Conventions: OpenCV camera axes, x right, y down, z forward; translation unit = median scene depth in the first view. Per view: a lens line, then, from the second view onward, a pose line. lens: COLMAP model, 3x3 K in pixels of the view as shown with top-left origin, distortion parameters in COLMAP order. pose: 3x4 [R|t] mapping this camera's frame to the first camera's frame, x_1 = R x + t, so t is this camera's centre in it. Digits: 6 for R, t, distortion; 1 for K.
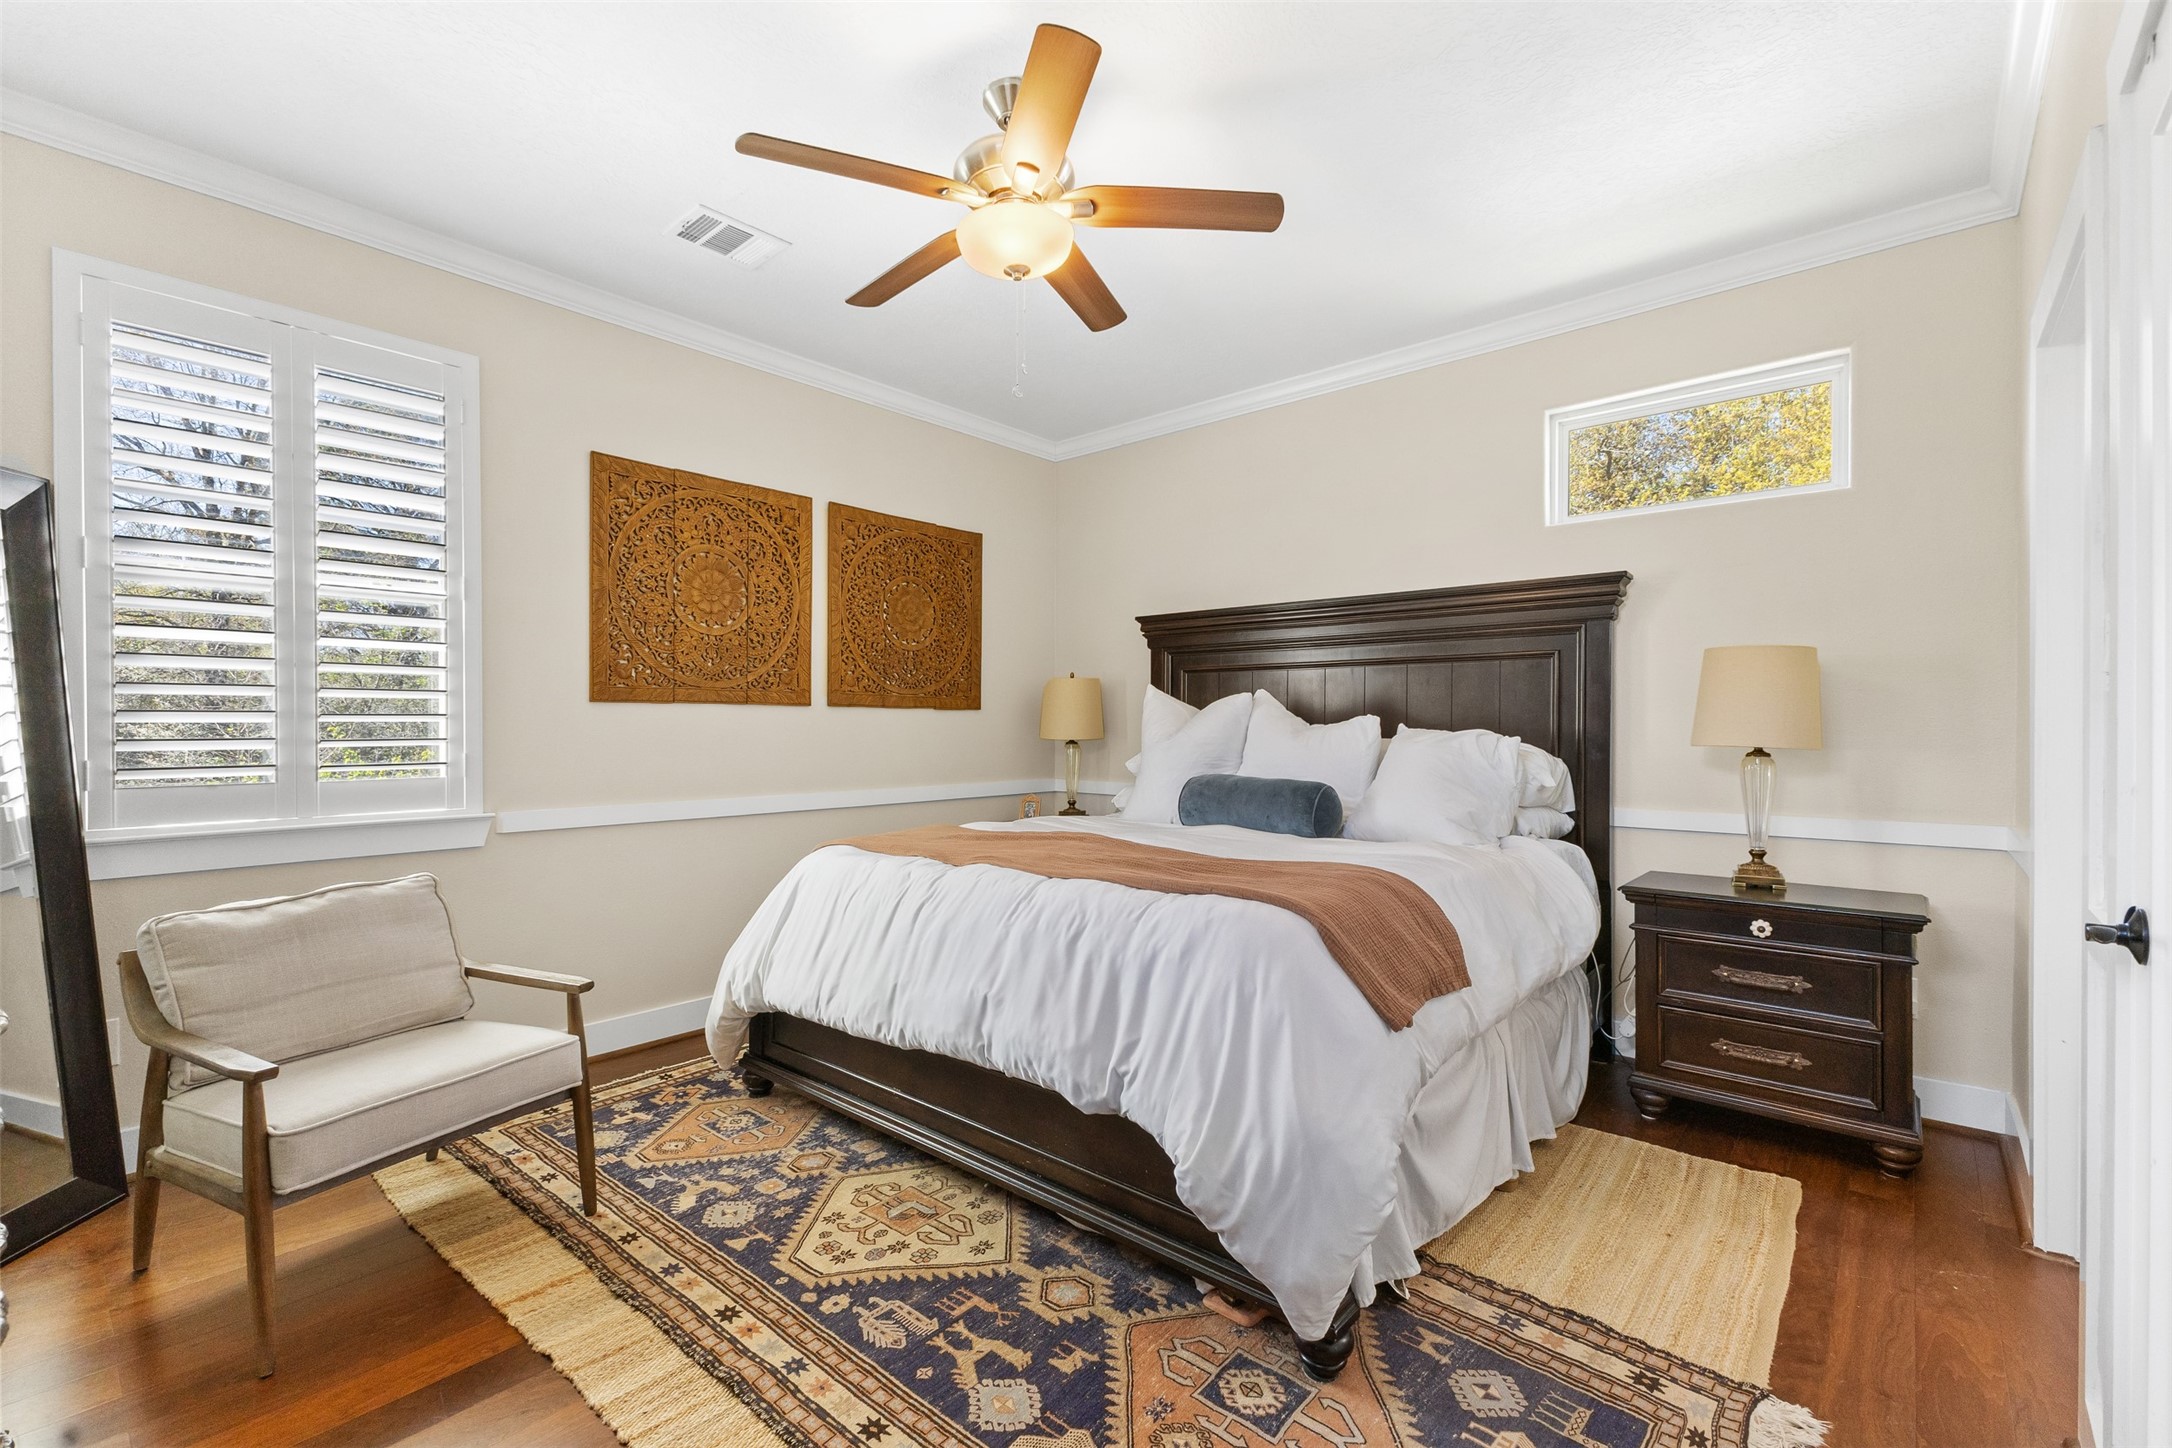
lens RADIAL K [[936.3, 0, 1091.5], [0, 936.3, 744.2], [0, 0, 1]] dist [0.000261, 0.000121]
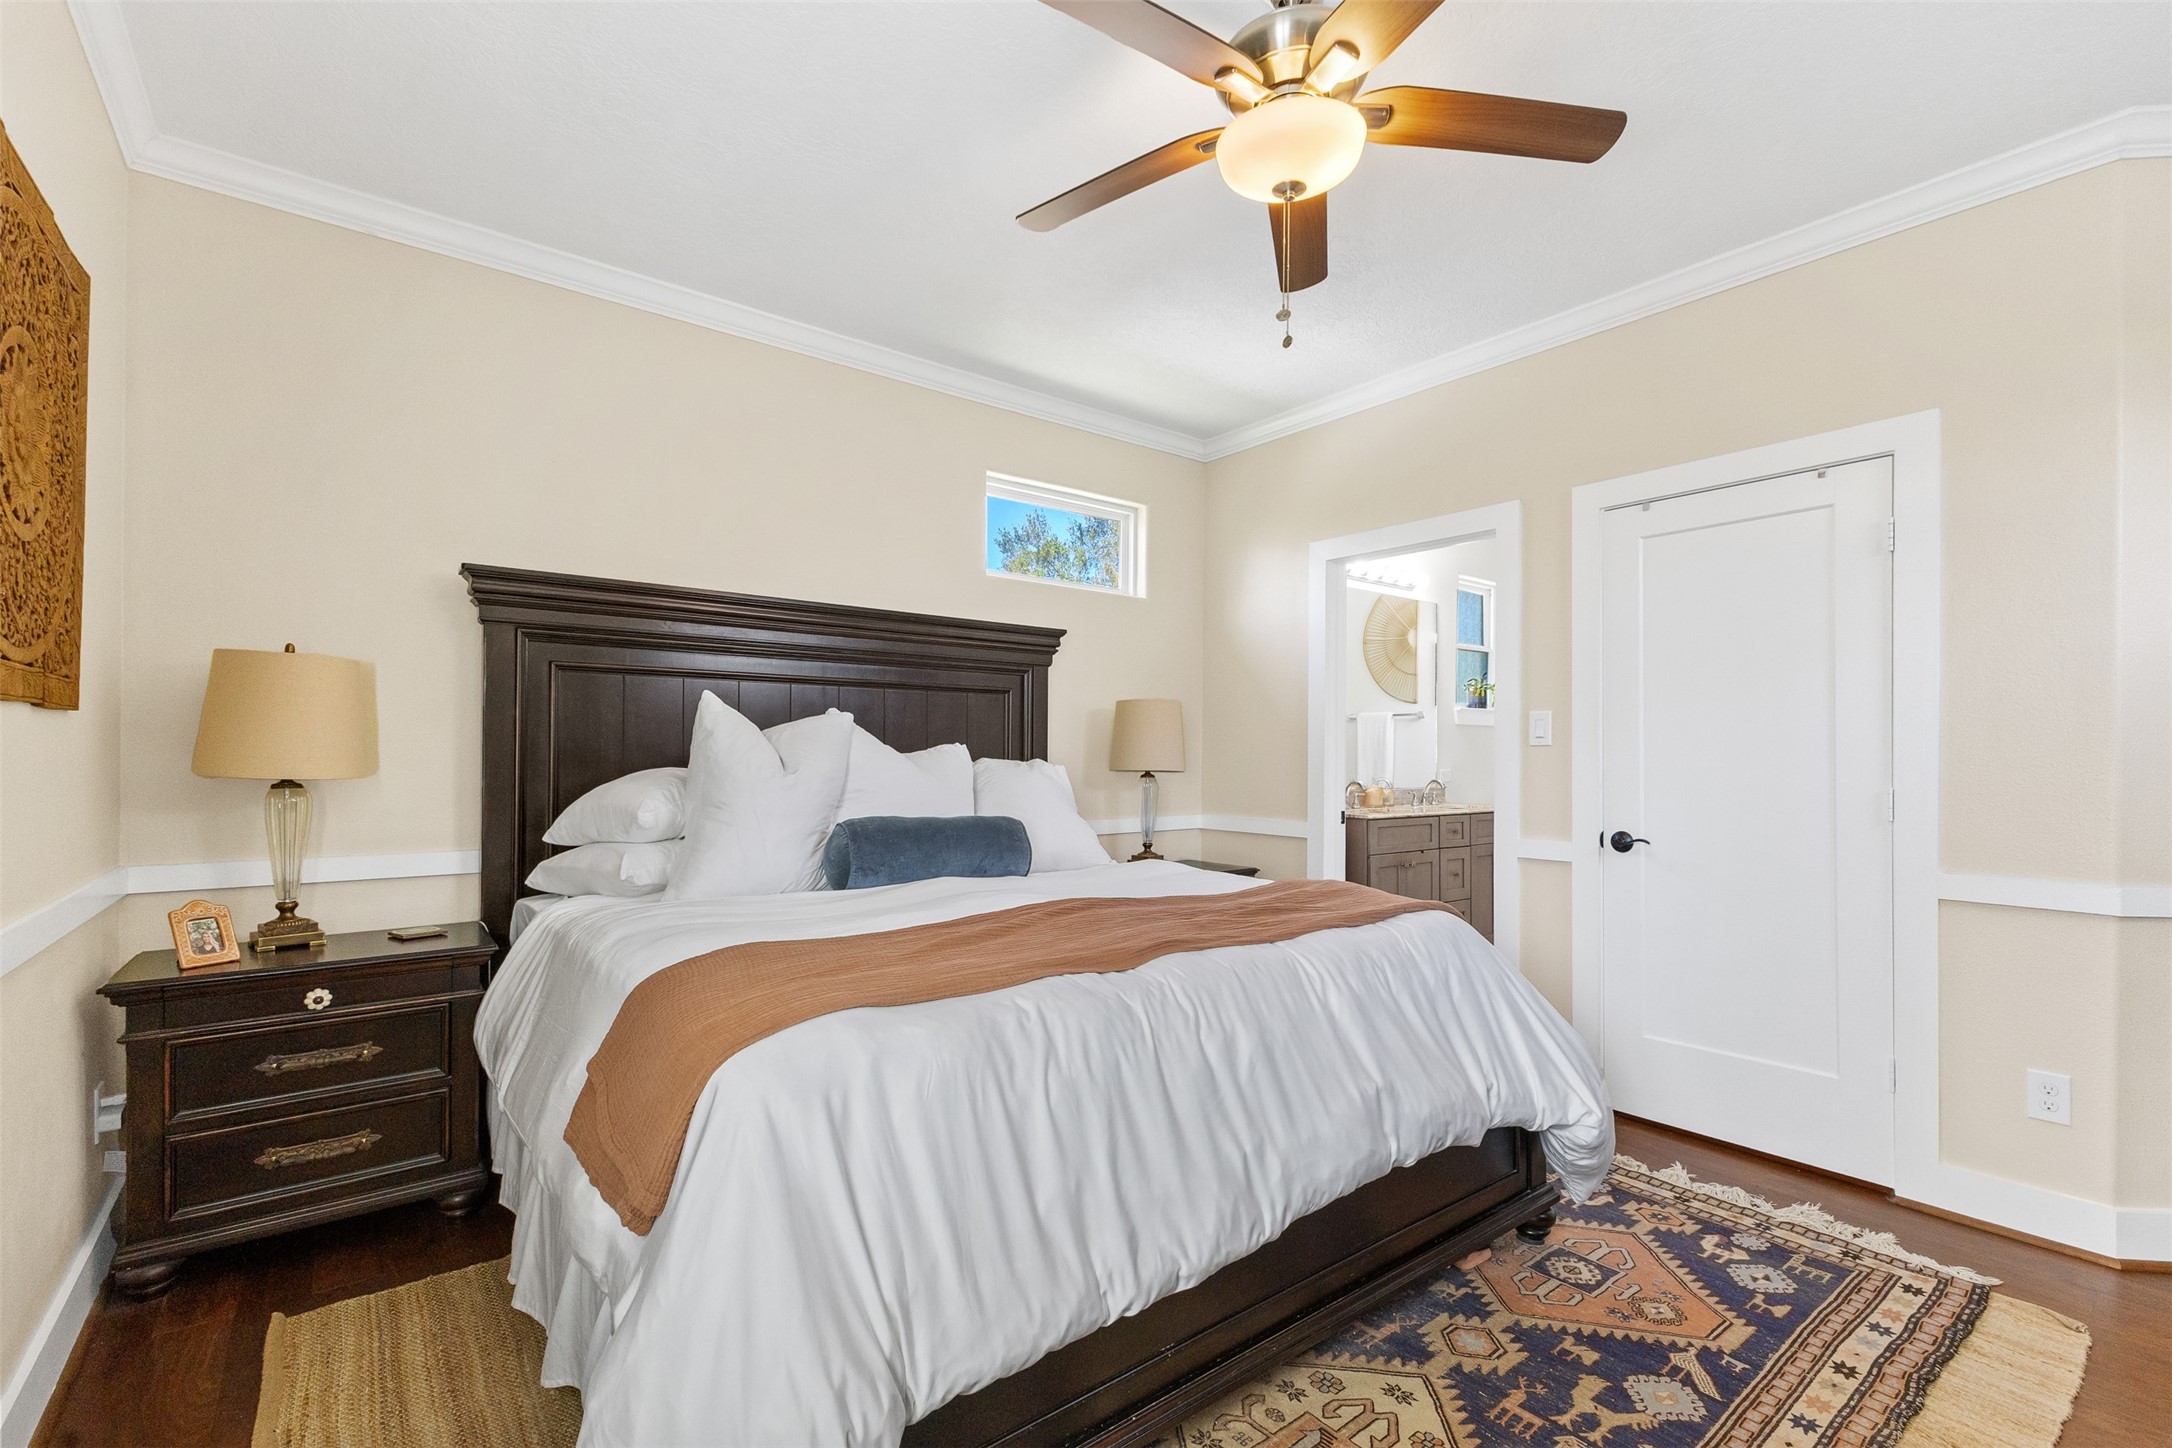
lens RADIAL K [[1016.8, 0, 1086.0], [0, 1016.8, 724.0], [0, 0, 1]] dist [0.058531, -0.000072]
pose [[0.144020, 0.039611, 0.988782, -0.744230], [0.019456, 0.998892, -0.042850, -0.002973], [-0.989383, 0.025409, 0.143090, 0.782420]]
